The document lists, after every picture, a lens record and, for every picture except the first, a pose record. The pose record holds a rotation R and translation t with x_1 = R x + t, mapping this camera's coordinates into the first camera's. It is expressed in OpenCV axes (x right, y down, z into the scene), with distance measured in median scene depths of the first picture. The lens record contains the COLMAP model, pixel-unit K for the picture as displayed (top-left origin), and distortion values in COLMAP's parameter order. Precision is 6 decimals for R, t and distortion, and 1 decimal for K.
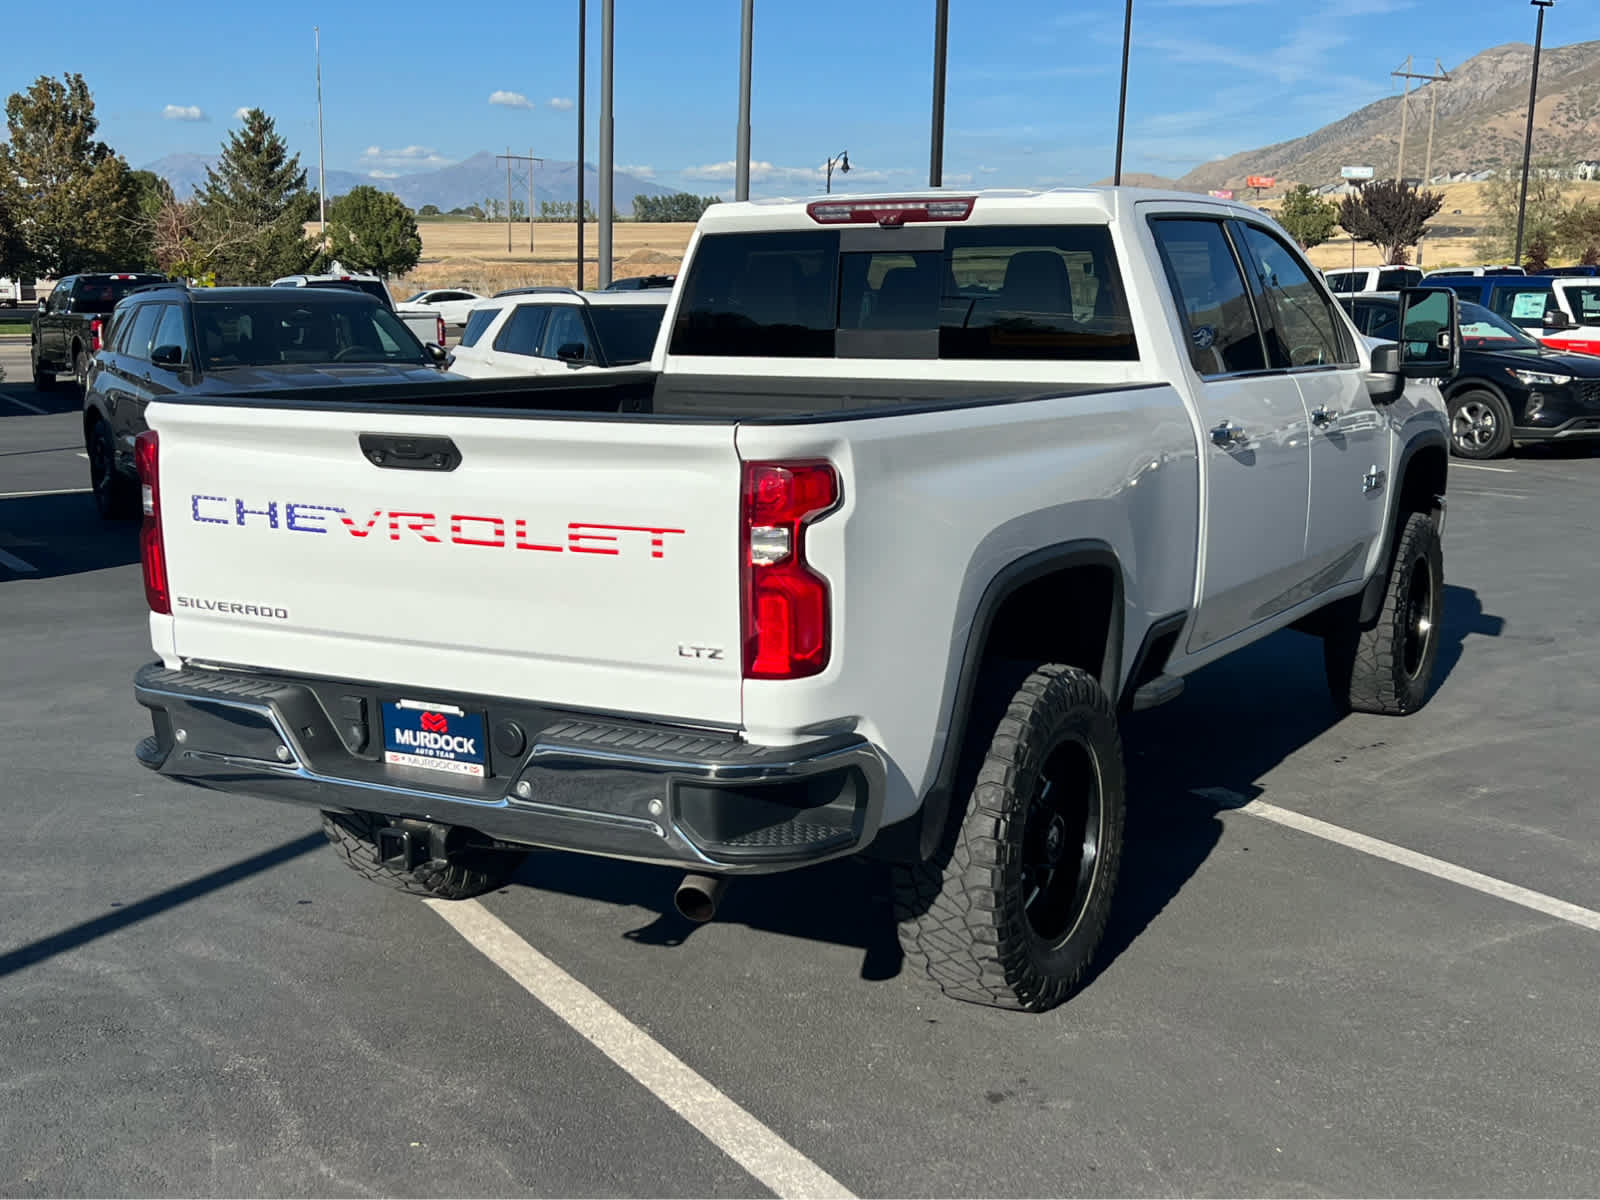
lens RADIAL K [[1929.0, 0, 805.2], [0, 1929.0, 647.2], [0, 0, 1]] dist [0.154689, -0.362079]
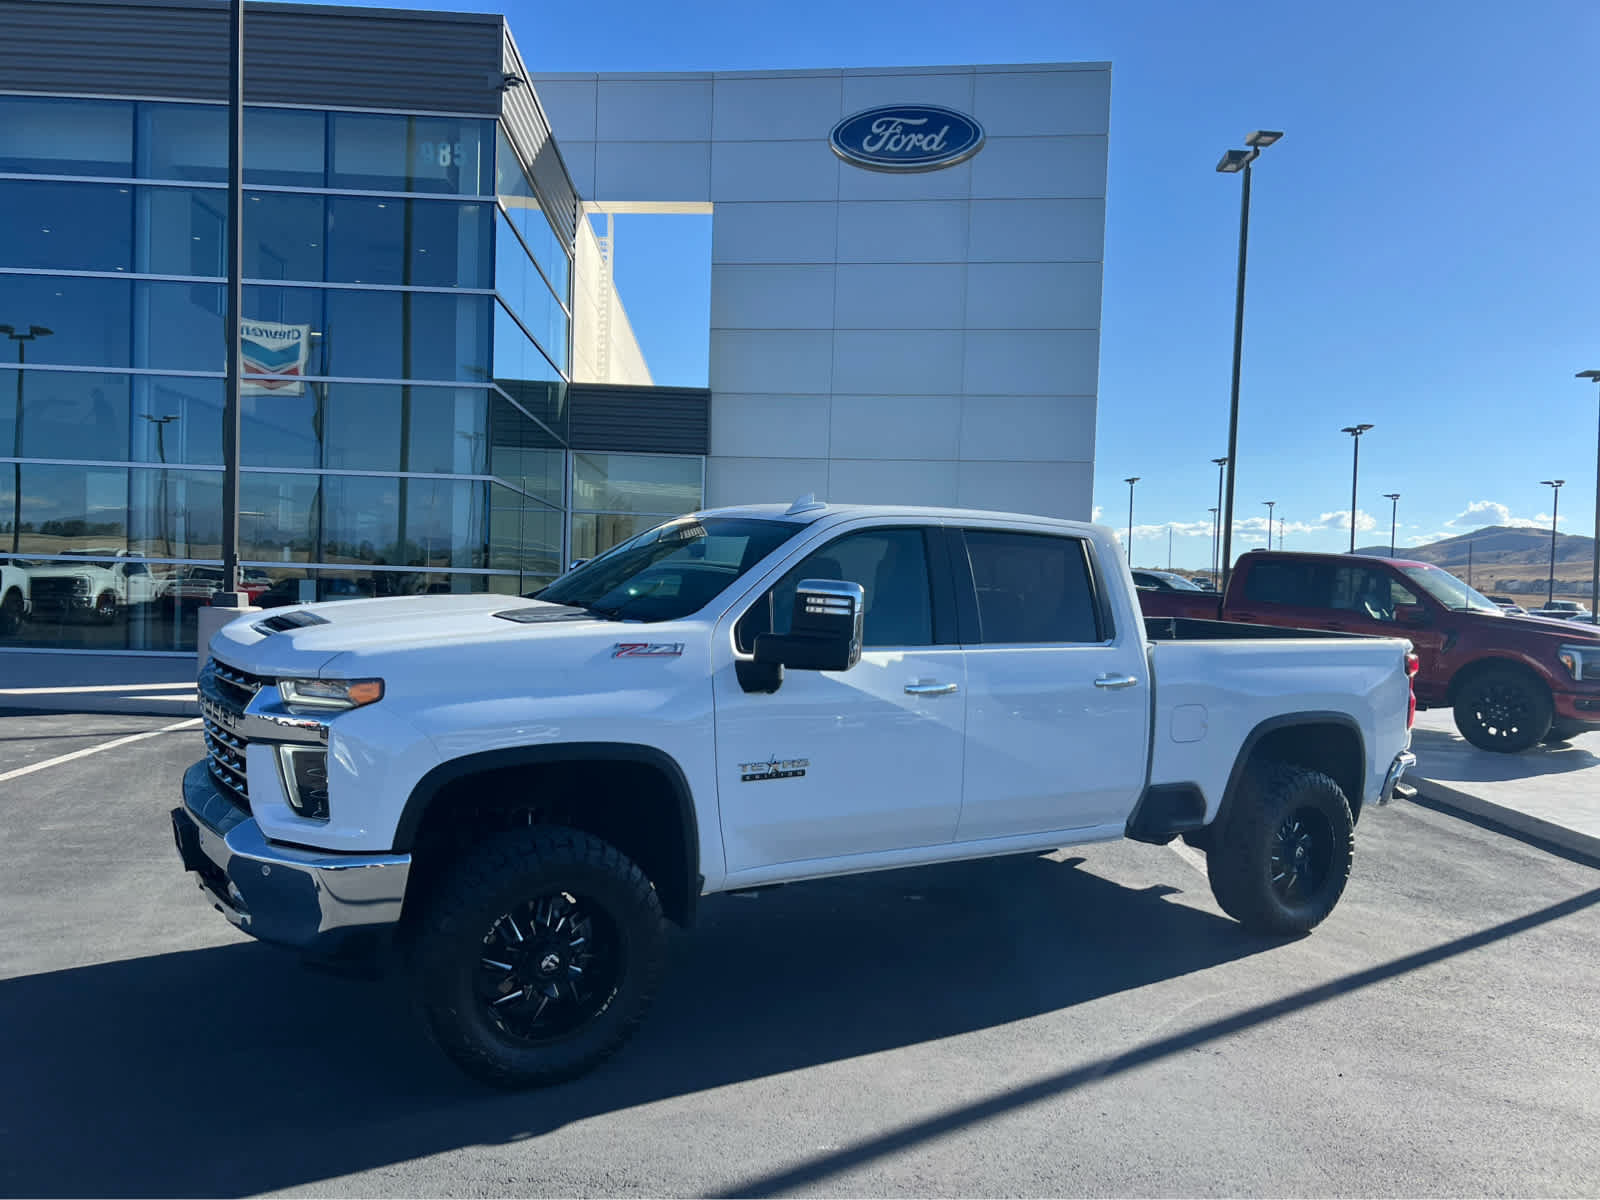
lens RADIAL K [[1216.9, 0, 794.3], [0, 1216.9, 591.7], [0, 0, 1]] dist [0.095871, -0.119536]
pose [[-0.881335, -0.052154, 0.469605, -0.313172], [0.043547, 0.980693, 0.190643, -0.414873], [-0.470481, 0.188471, -0.862048, 2.170189]]
